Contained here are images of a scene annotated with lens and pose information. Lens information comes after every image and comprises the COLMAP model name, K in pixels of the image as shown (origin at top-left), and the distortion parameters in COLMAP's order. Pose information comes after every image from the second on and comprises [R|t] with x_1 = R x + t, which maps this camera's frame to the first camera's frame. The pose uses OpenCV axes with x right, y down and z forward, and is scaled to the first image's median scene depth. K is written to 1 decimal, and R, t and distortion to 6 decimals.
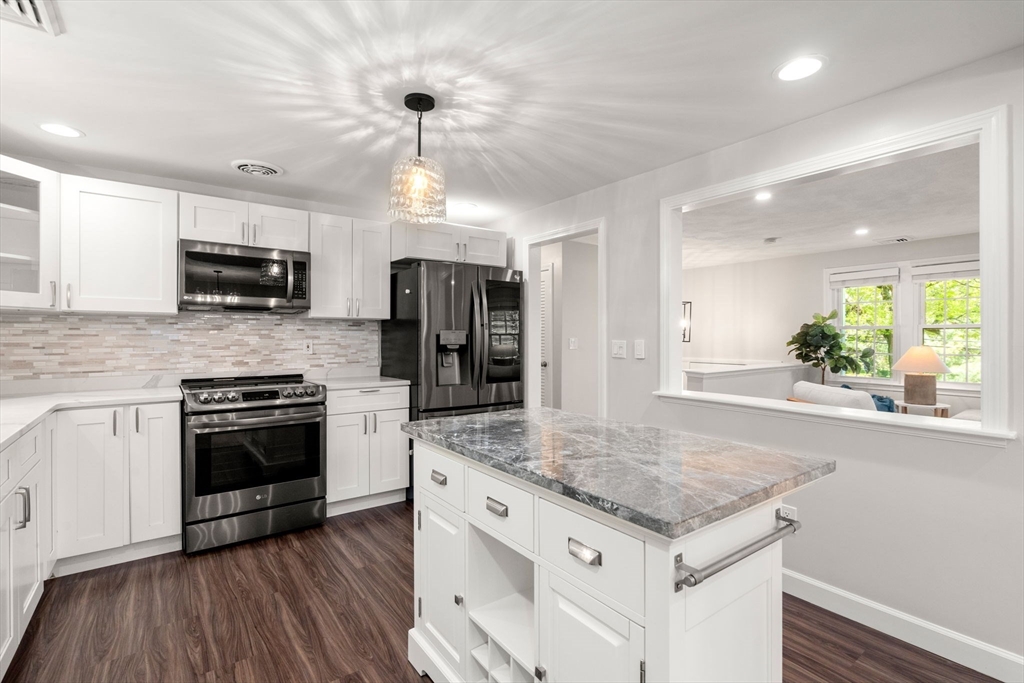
lens RADIAL K [[473.9, 0, 515.1], [0, 473.9, 338.9], [0, 0, 1]] dist [-0.001802, 0.000106]
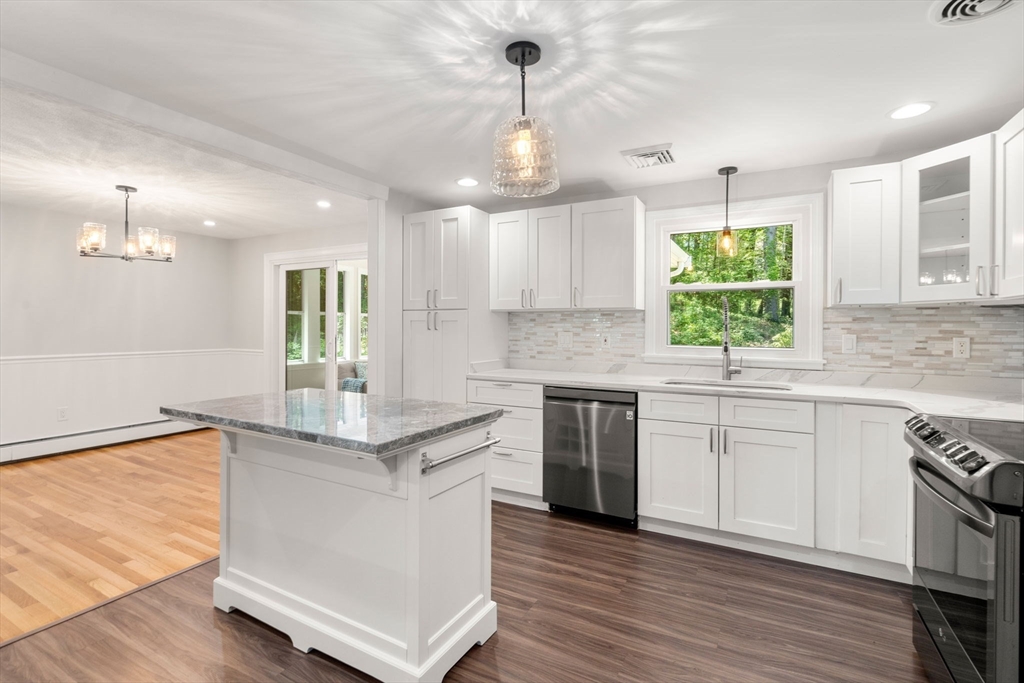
lens RADIAL K [[473.9, 0, 513.3], [0, 473.9, 331.2], [0, 0, 1]] dist [-0.001802, 0.000106]
pose [[-0.910013, -0.002166, -0.414574, 0.118566], [-0.008934, 0.999857, 0.014386, -0.009094], [0.414484, 0.016795, -0.909902, 1.266666]]
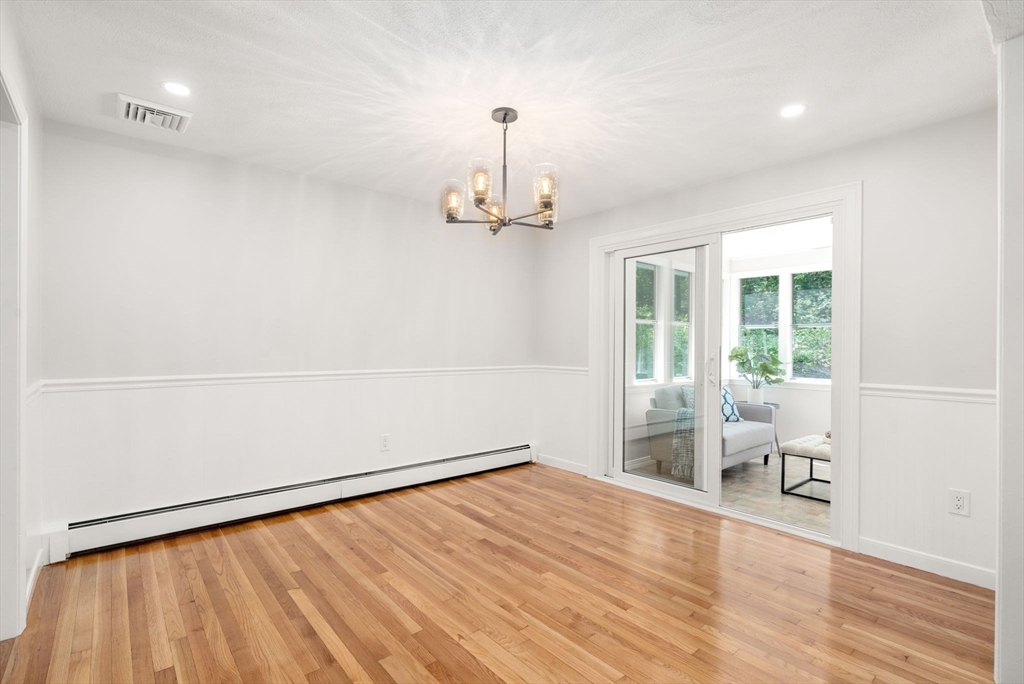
lens RADIAL K [[473.9, 0, 506.1], [0, 473.9, 347.9], [0, 0, 1]] dist [-0.001802, 0.000106]
pose [[-0.998501, -0.004551, -0.054544, 0.569762], [-0.005089, 0.999940, 0.009740, 0.032701], [0.054496, 0.010003, -0.998464, 0.514338]]
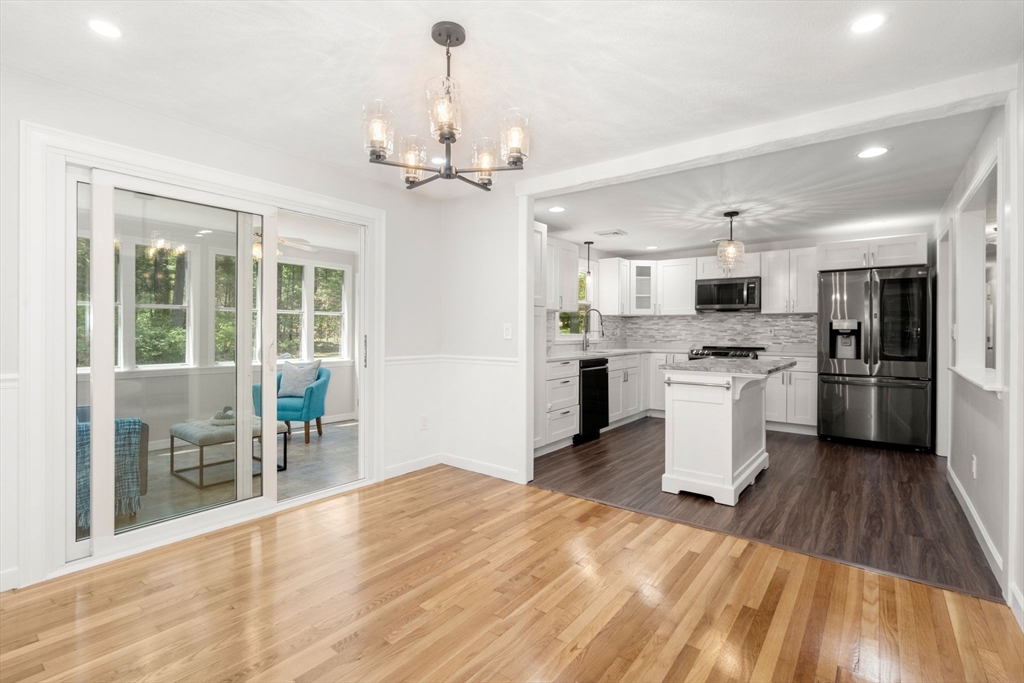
lens RADIAL K [[473.9, 0, 509.9], [0, 473.9, 332.9], [0, 0, 1]] dist [-0.001802, 0.000106]
pose [[0.260643, 0.005196, -0.965421, 1.159412], [-0.008871, 0.999956, 0.002987, 0.032091], [0.965394, 0.007786, 0.260678, -0.381233]]
